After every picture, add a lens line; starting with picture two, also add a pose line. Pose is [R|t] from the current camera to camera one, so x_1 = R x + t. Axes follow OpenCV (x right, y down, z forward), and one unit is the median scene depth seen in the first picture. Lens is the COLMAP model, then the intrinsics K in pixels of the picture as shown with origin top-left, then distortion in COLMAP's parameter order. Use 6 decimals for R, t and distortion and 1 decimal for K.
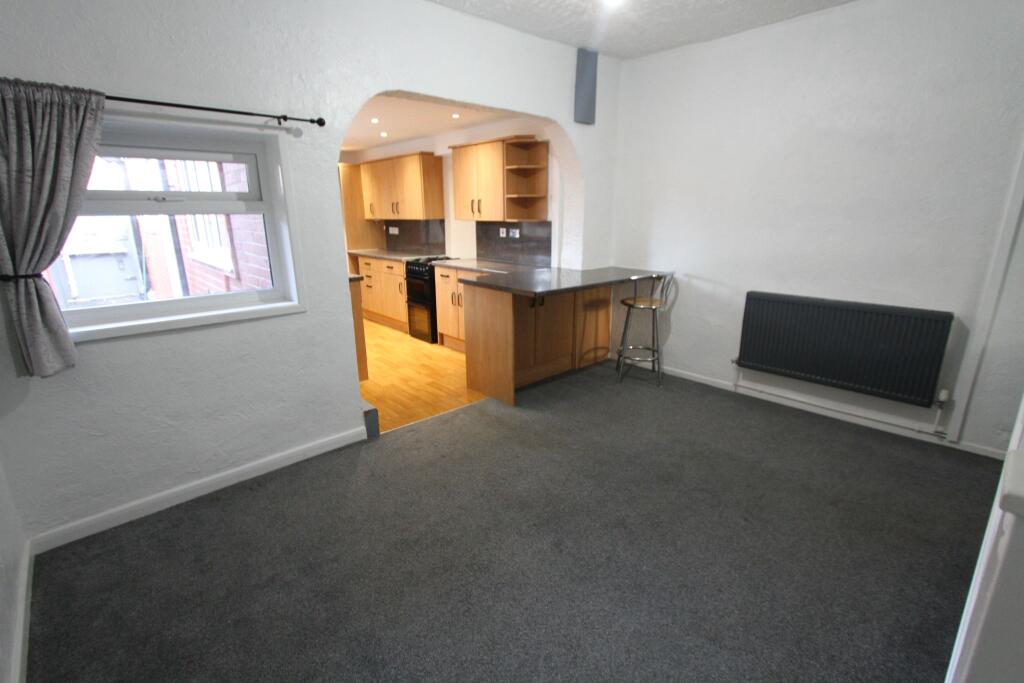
lens RADIAL K [[481.4, 0, 508.1], [0, 481.4, 344.5], [0, 0, 1]] dist [-0.000904, -0.001186]
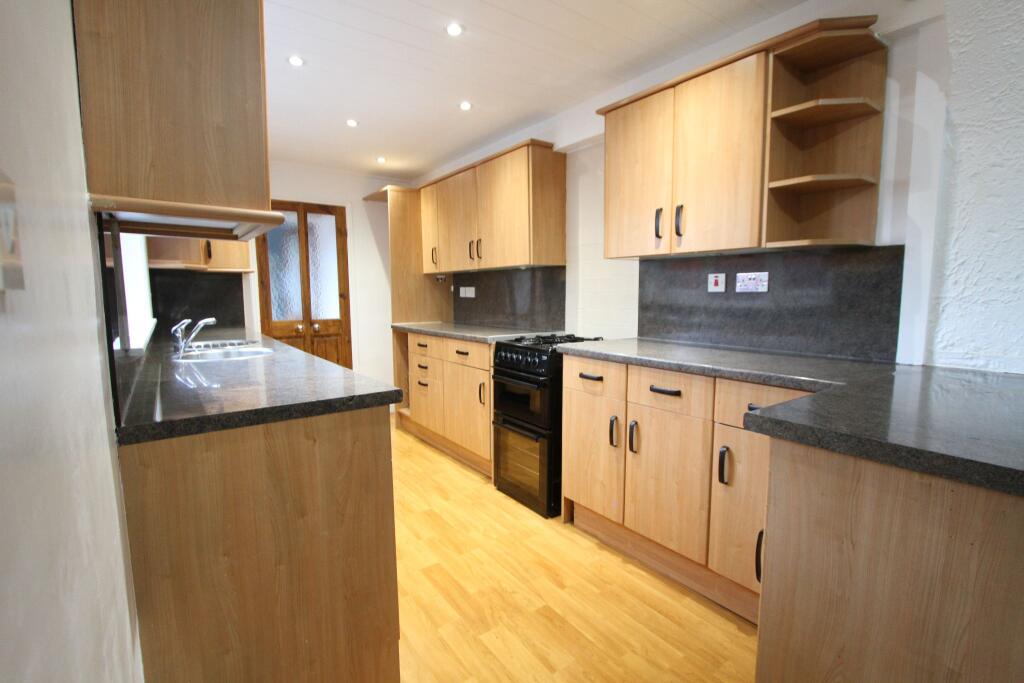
lens RADIAL K [[481.4, 0, 508.1], [0, 481.4, 344.5], [0, 0, 1]] dist [-0.000904, -0.001186]
pose [[0.993799, 0.010983, -0.110651, -0.141672], [-0.028571, 0.986923, -0.158641, -0.089781], [0.107461, 0.160819, 0.981116, 0.499534]]
